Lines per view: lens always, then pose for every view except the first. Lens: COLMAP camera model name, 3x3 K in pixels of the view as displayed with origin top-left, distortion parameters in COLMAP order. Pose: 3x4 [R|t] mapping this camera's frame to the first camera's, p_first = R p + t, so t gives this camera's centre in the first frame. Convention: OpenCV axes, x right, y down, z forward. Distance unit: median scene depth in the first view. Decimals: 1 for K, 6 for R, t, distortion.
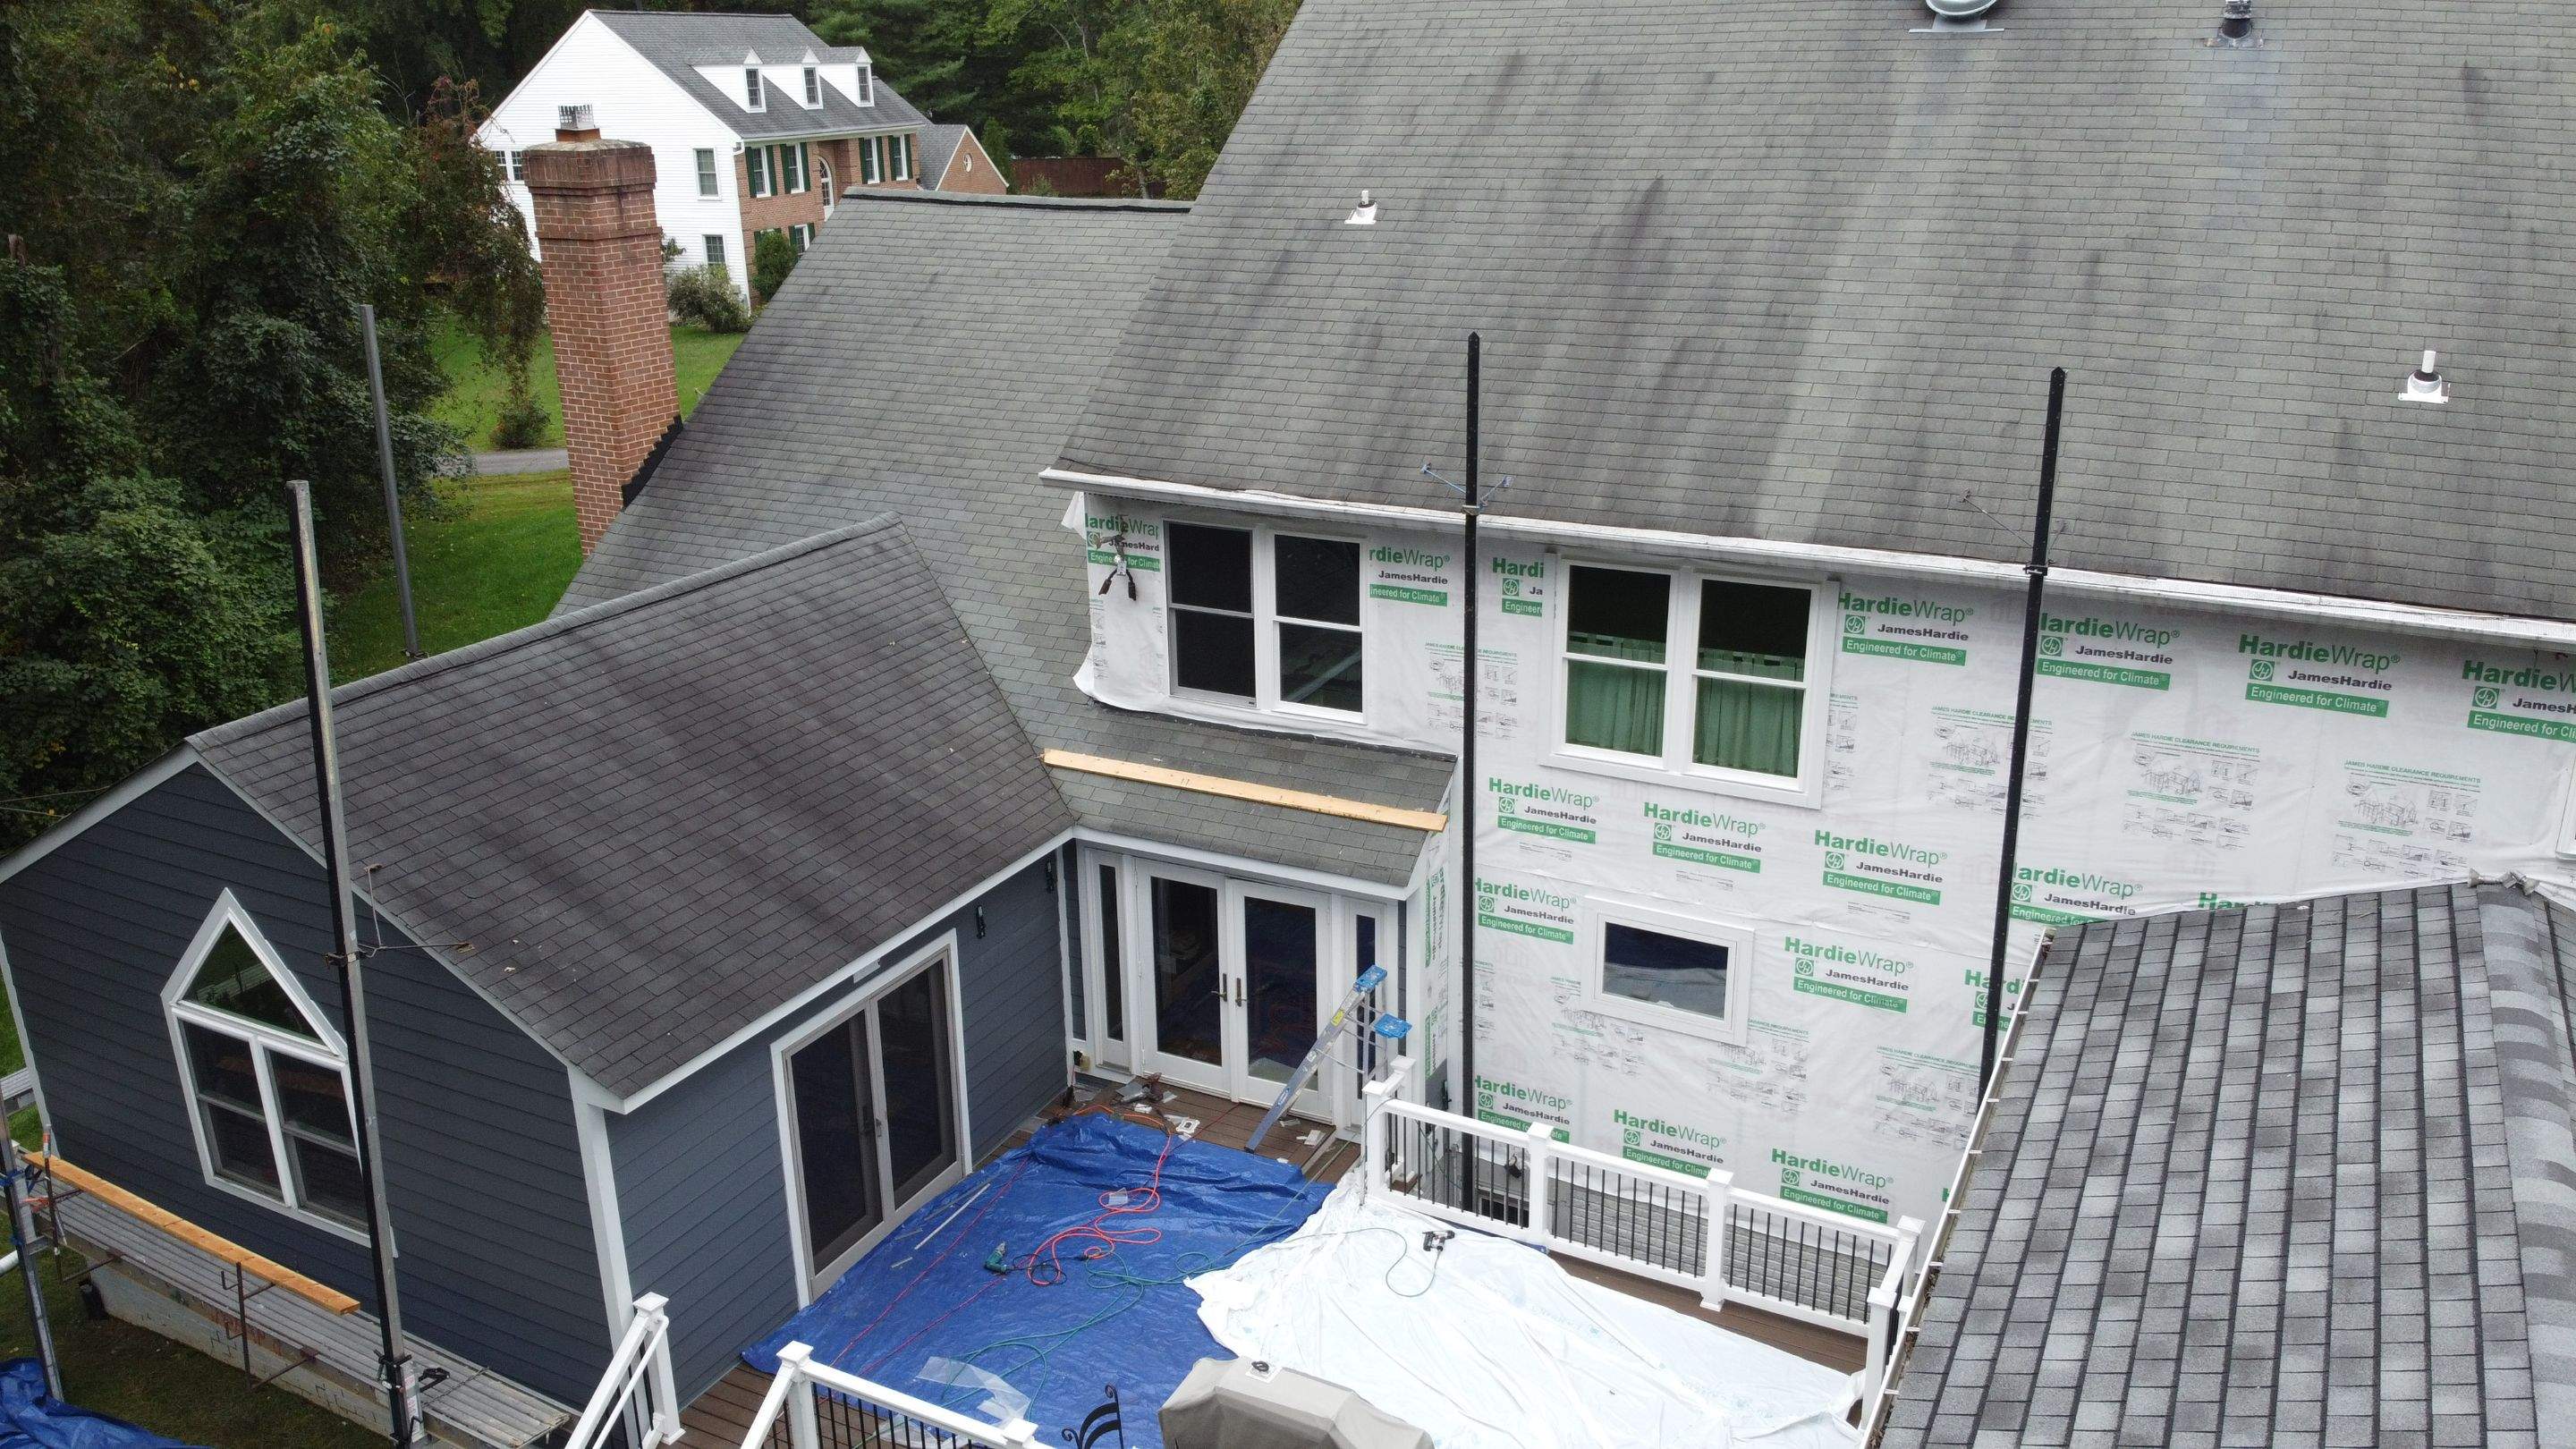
lens RADIAL K [[1910.6, 0, 1315.7], [0, 1910.6, 736.1], [0, 0, 1]] dist [0.079065, -0.175082]
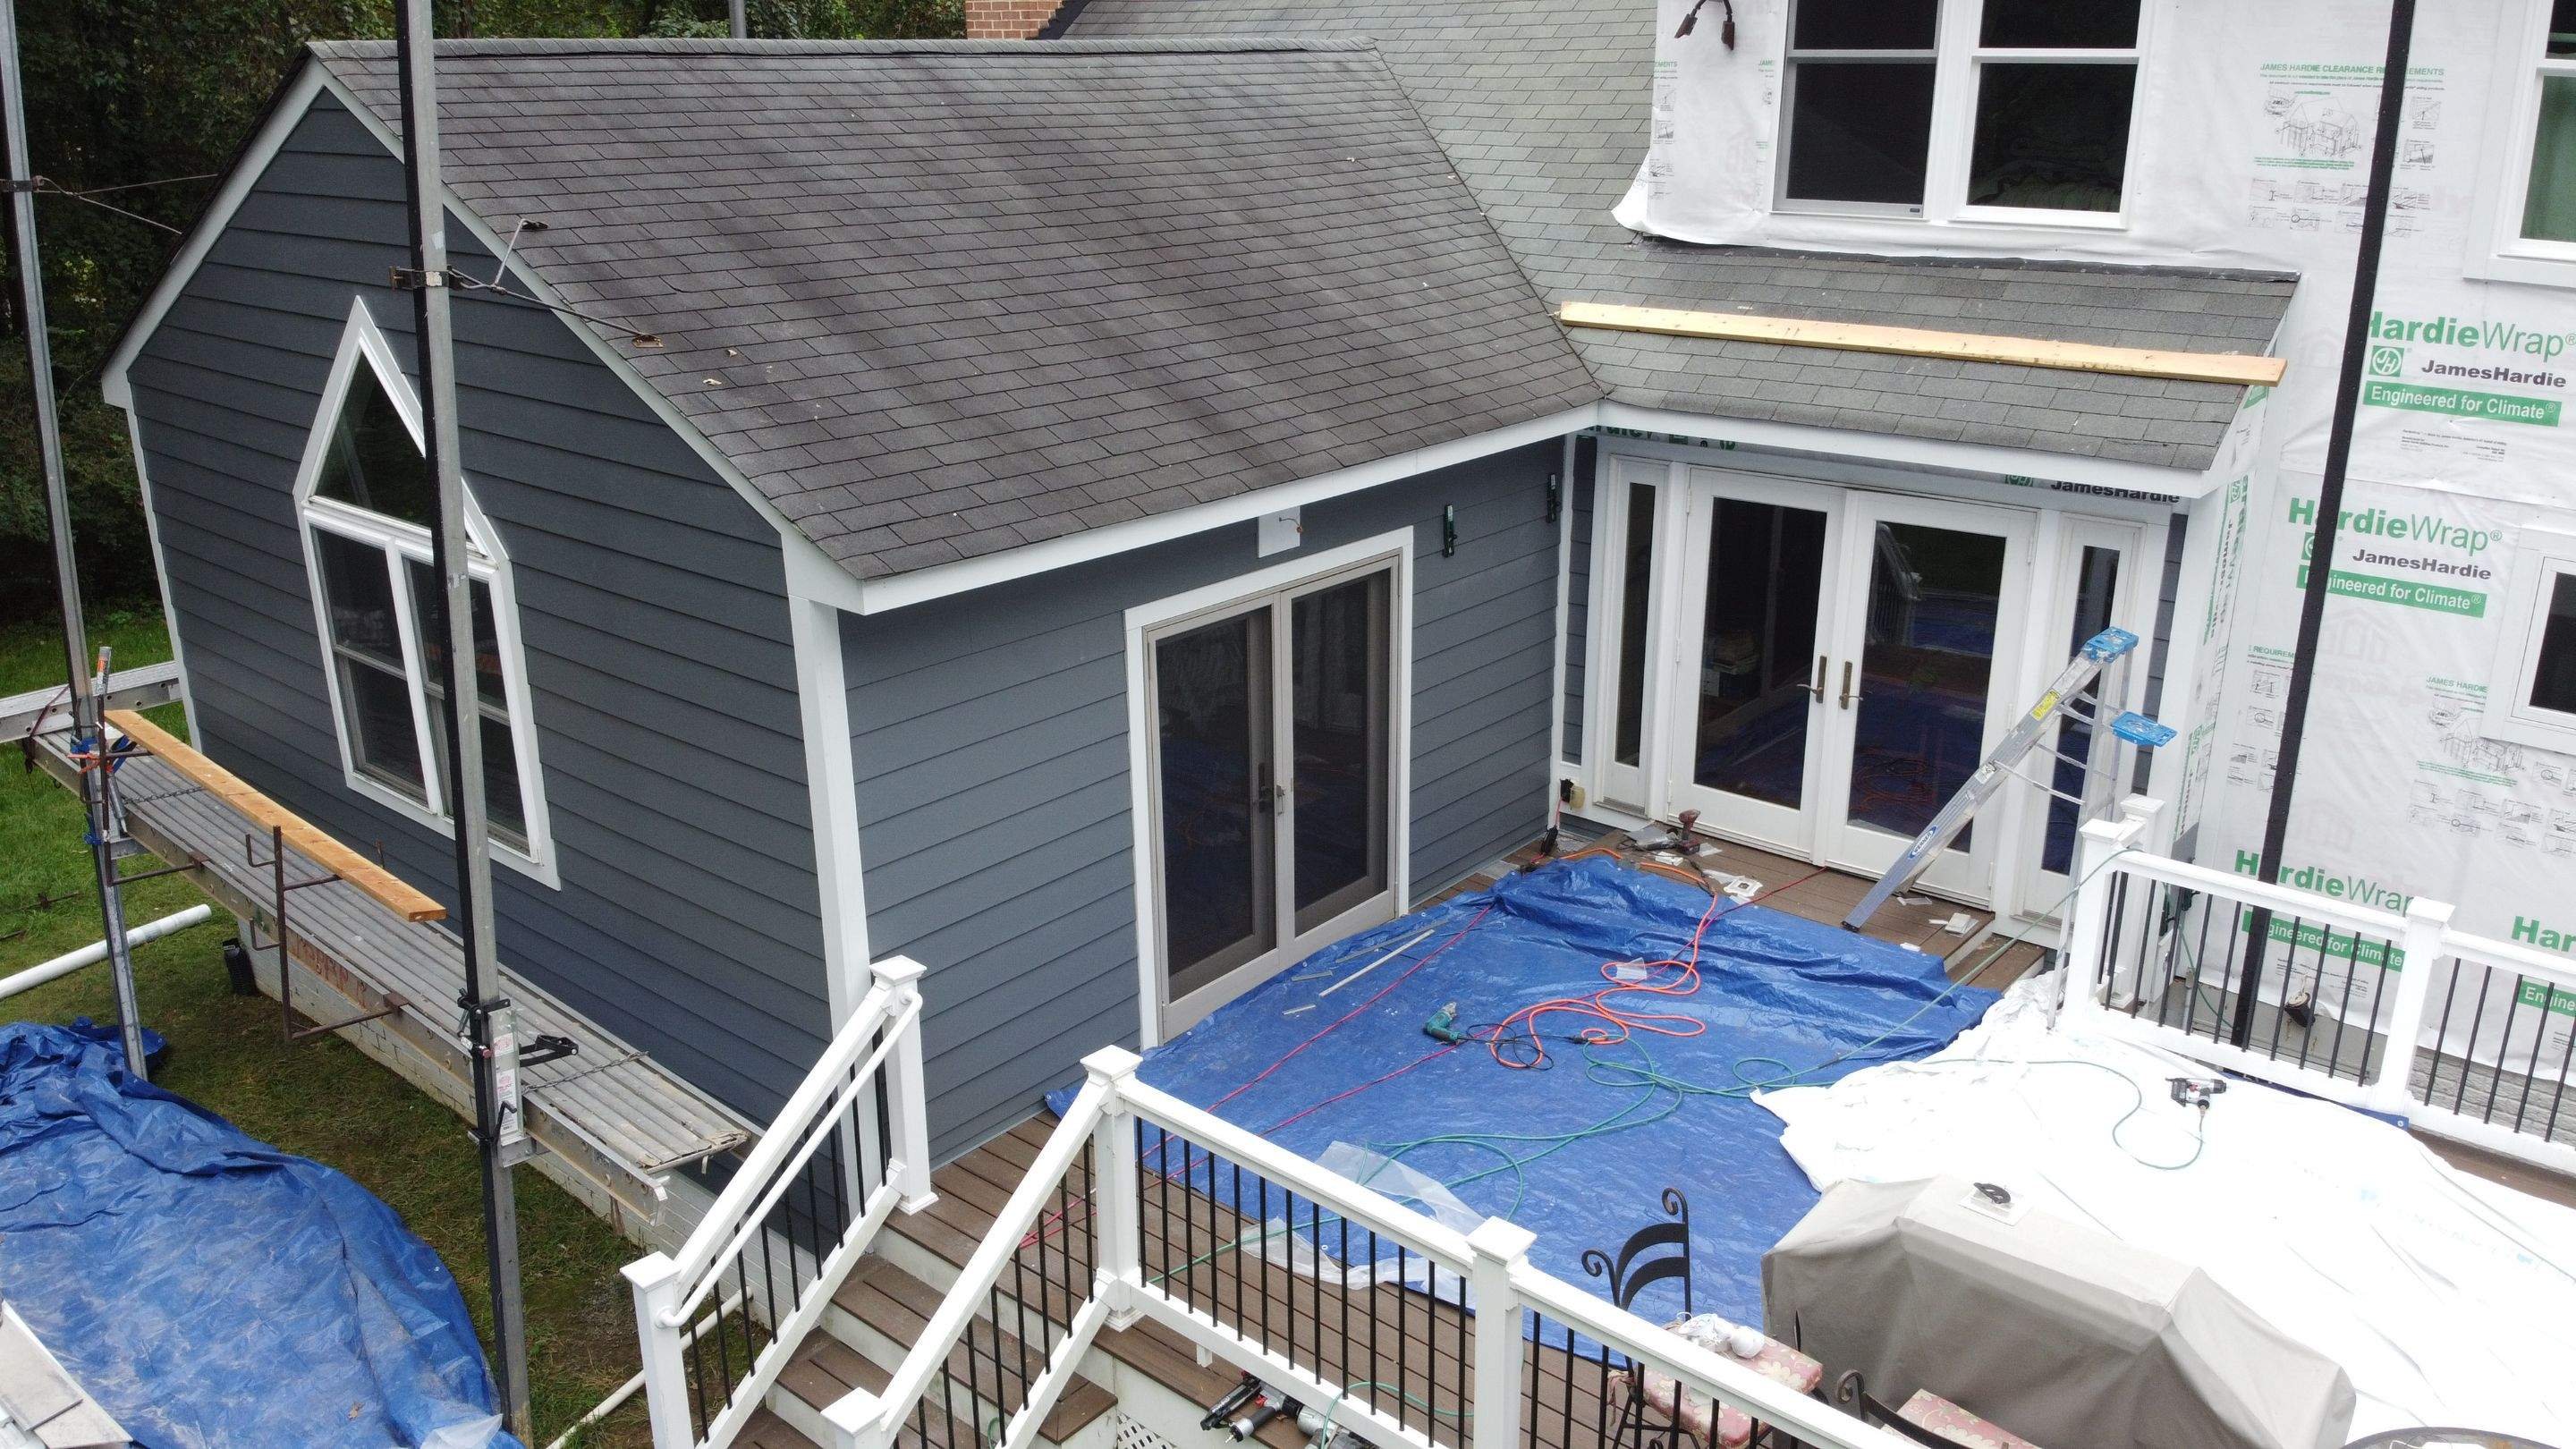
lens RADIAL K [[1905.9, 0, 1308.3], [0, 1905.9, 722.4], [0, 0, 1]] dist [0.097856, -0.201471]
pose [[0.972480, 0.083795, -0.217397, -0.082401], [-0.084394, 0.996411, 0.006543, 0.175555], [0.217165, 0.011984, 0.976061, 0.384168]]
